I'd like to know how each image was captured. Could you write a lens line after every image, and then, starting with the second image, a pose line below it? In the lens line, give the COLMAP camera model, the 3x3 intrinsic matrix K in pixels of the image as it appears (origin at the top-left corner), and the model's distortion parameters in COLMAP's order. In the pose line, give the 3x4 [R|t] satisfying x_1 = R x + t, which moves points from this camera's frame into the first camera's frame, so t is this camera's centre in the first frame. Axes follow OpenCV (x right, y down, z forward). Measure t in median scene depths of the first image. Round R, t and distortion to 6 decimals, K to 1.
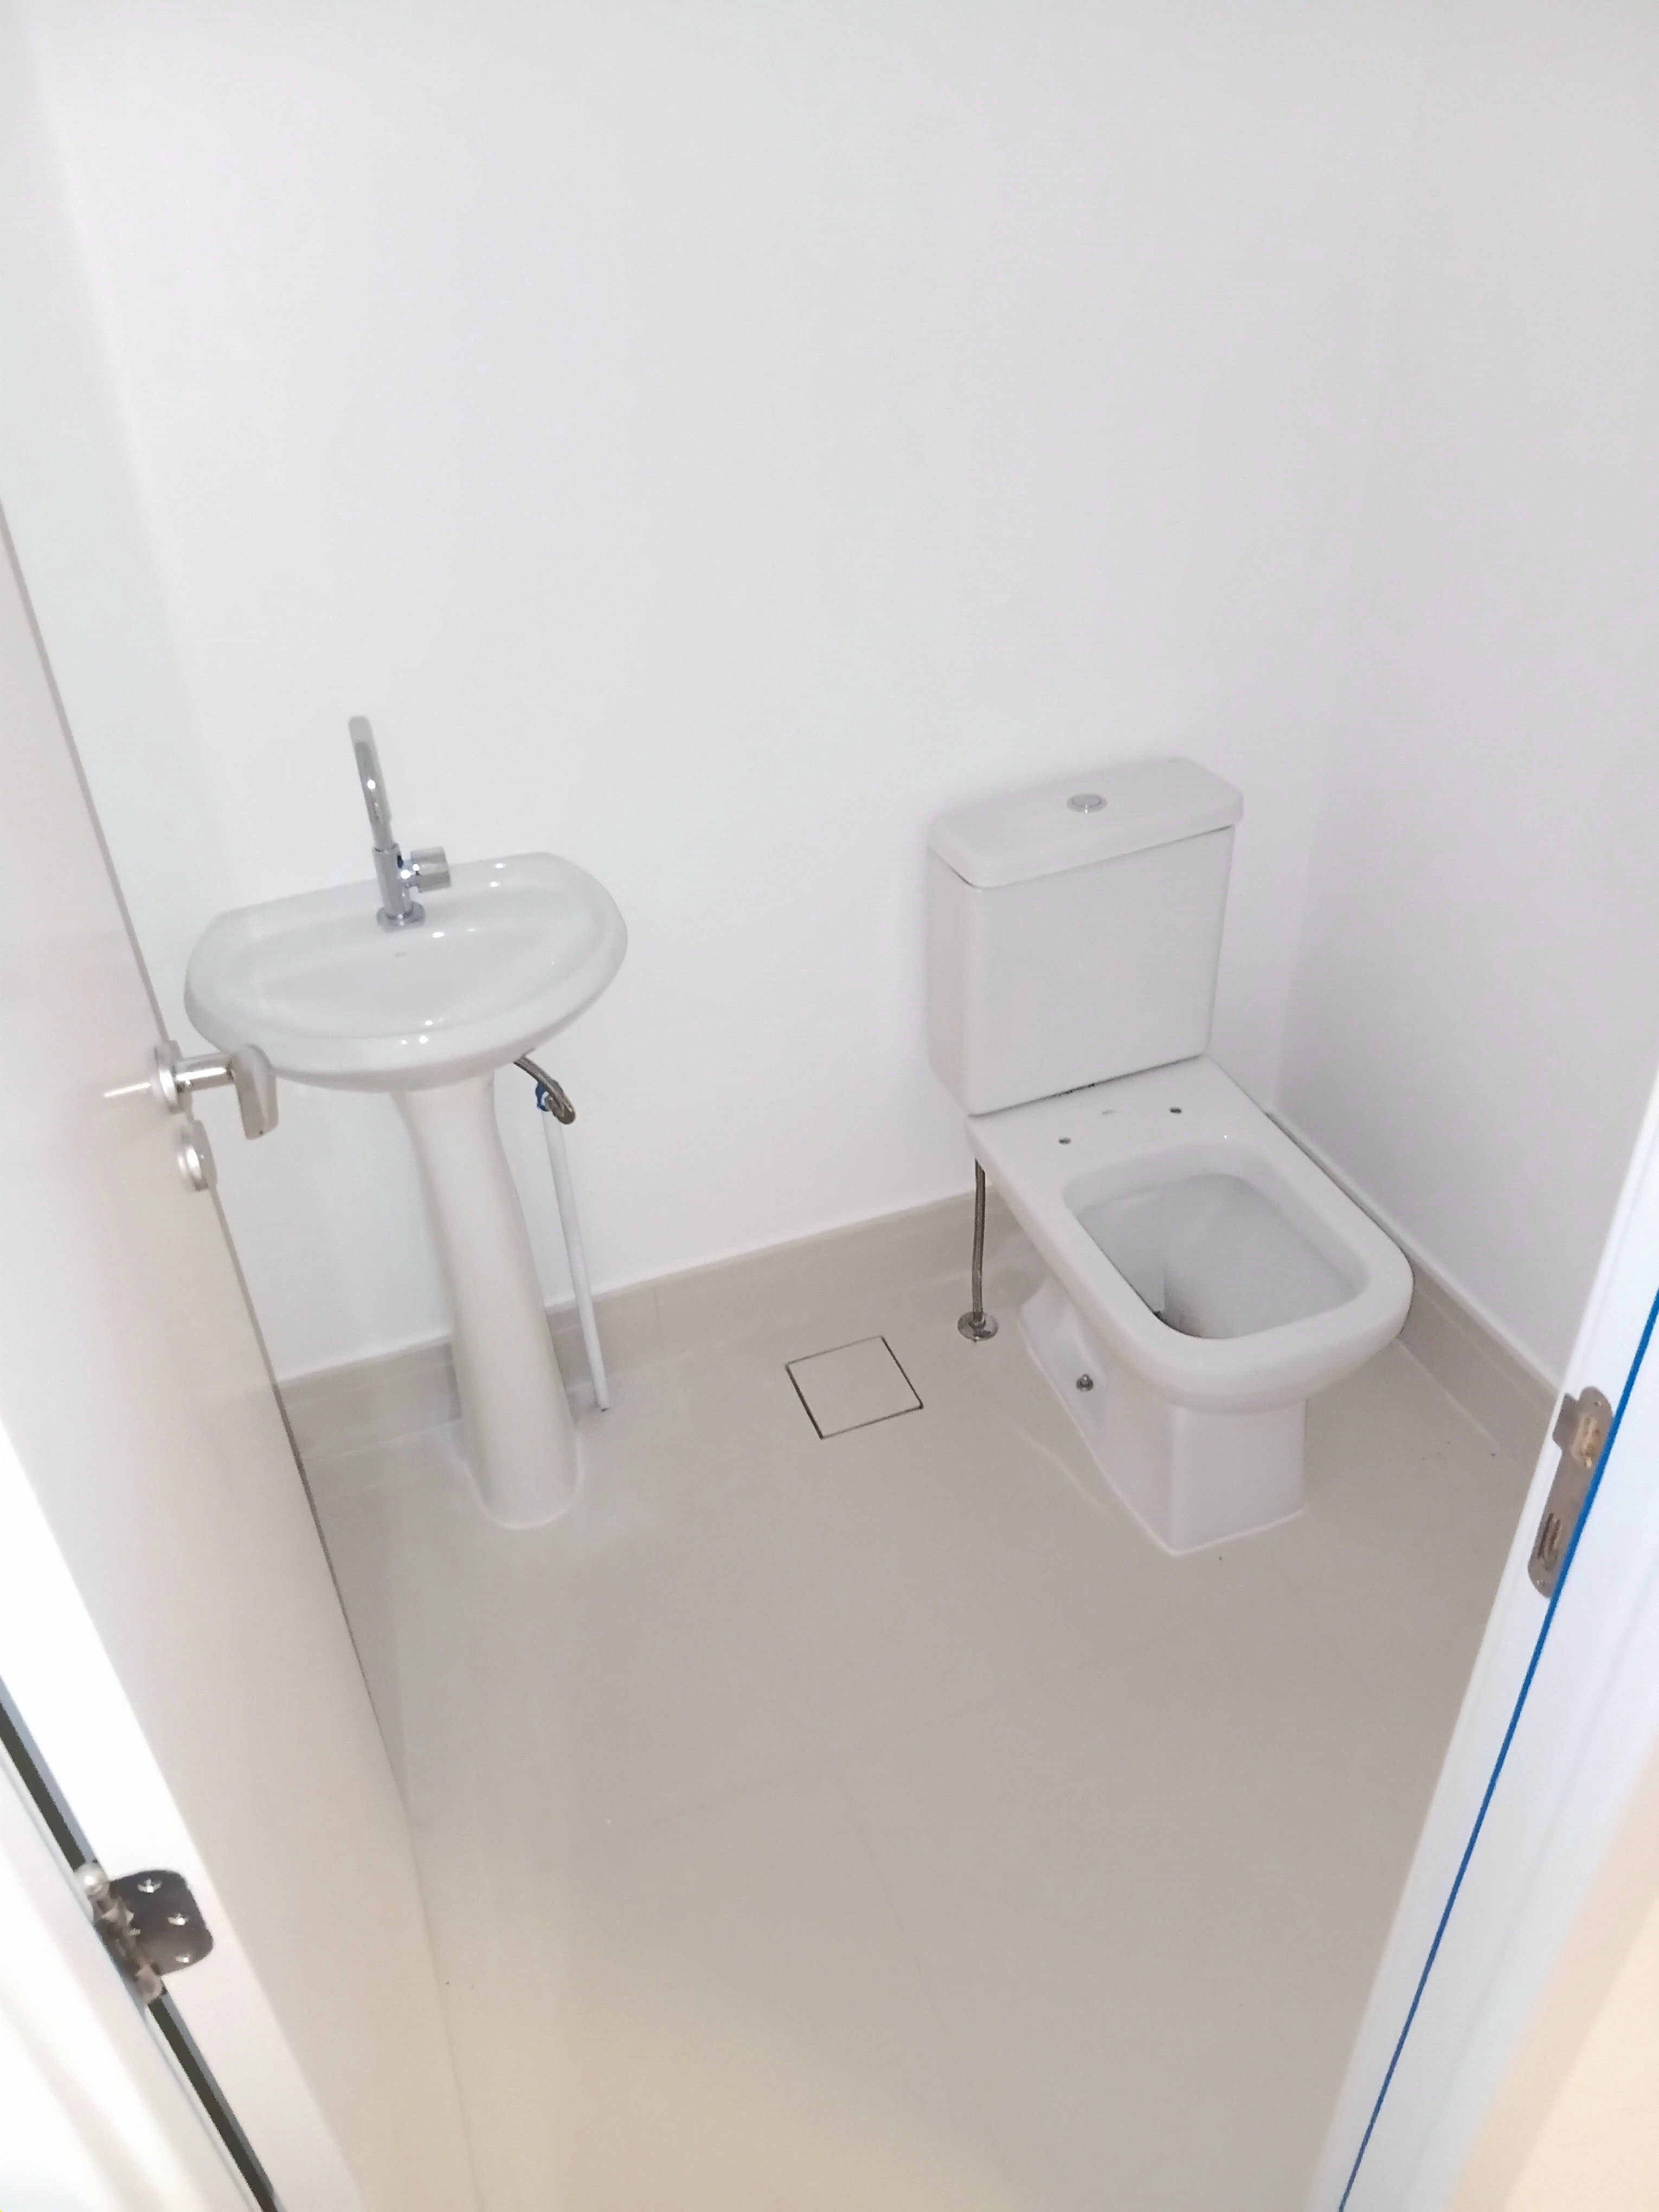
lens RADIAL K [[1671.6, 0, 829.5], [0, 1671.6, 1106.0], [0, 0, 1]] dist [0.006238, 0.001034]
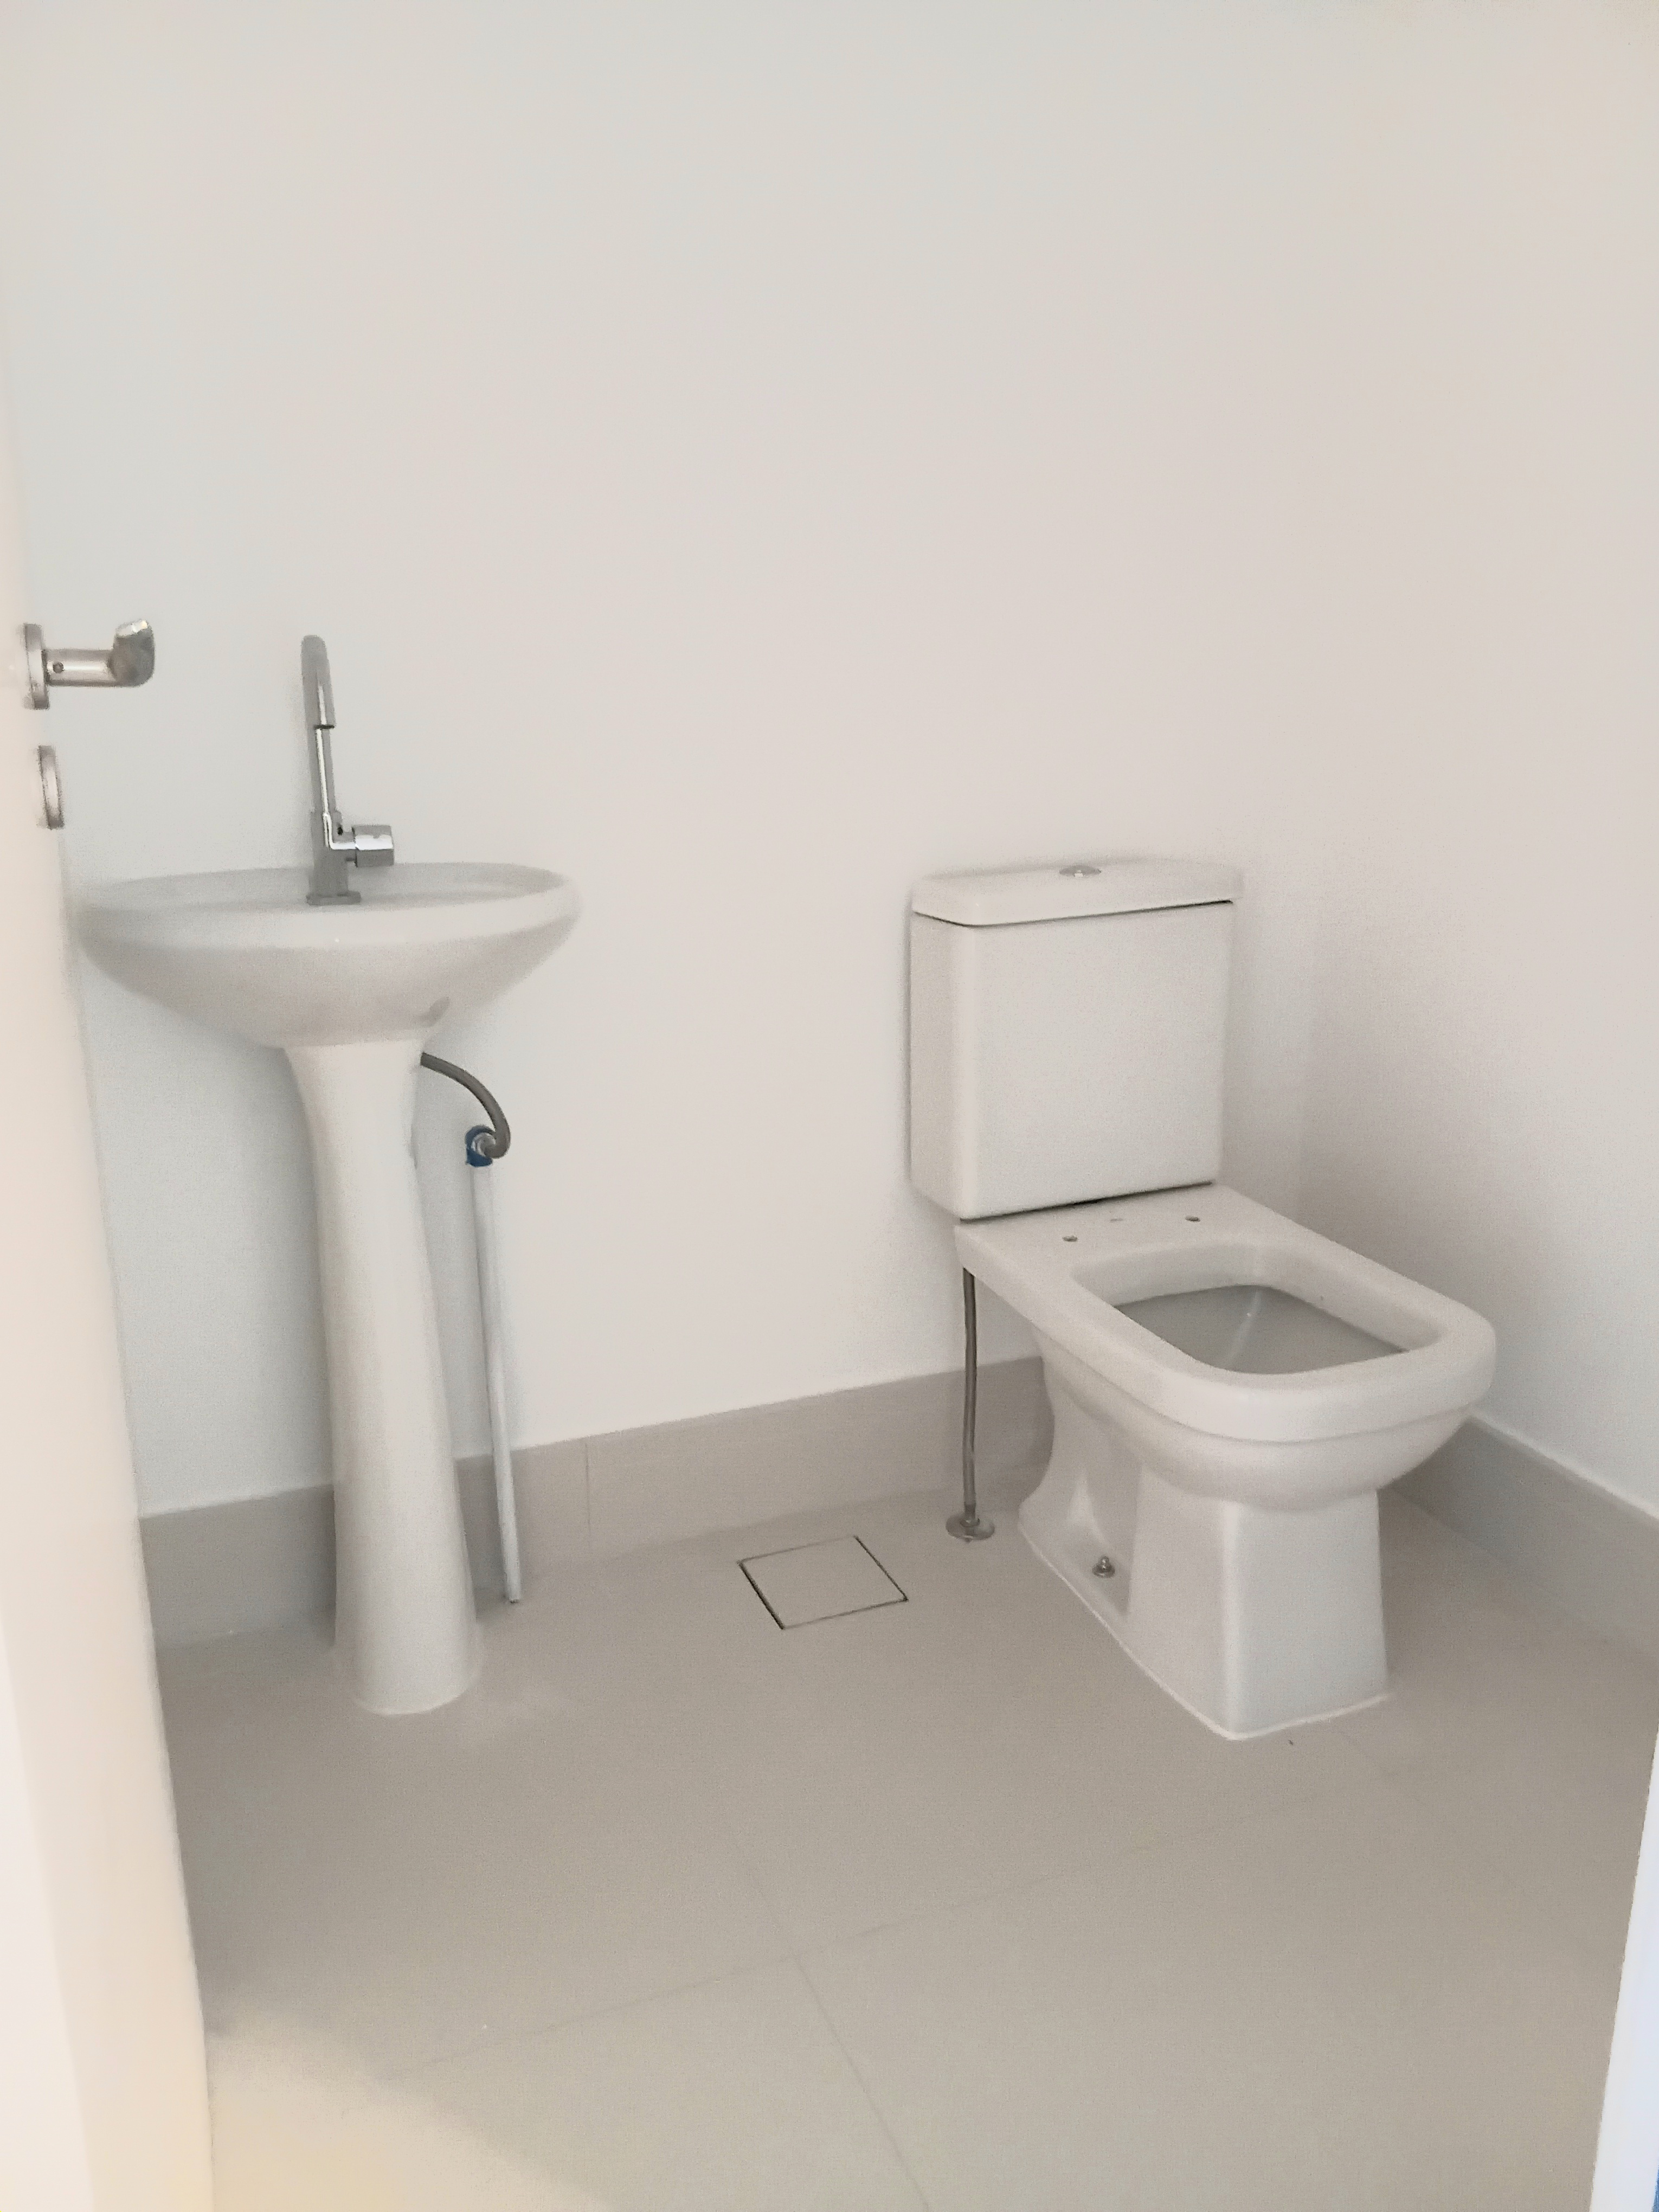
lens RADIAL K [[1712.4, 0, 829.5], [0, 1712.4, 1106.0], [0, 0, 1]] dist [0.104346, -0.225489]
pose [[0.999571, 0.019089, 0.022200, -0.005579], [-0.009700, 0.931327, -0.364054, 0.272079], [-0.027625, 0.363683, 0.931113, 0.134679]]
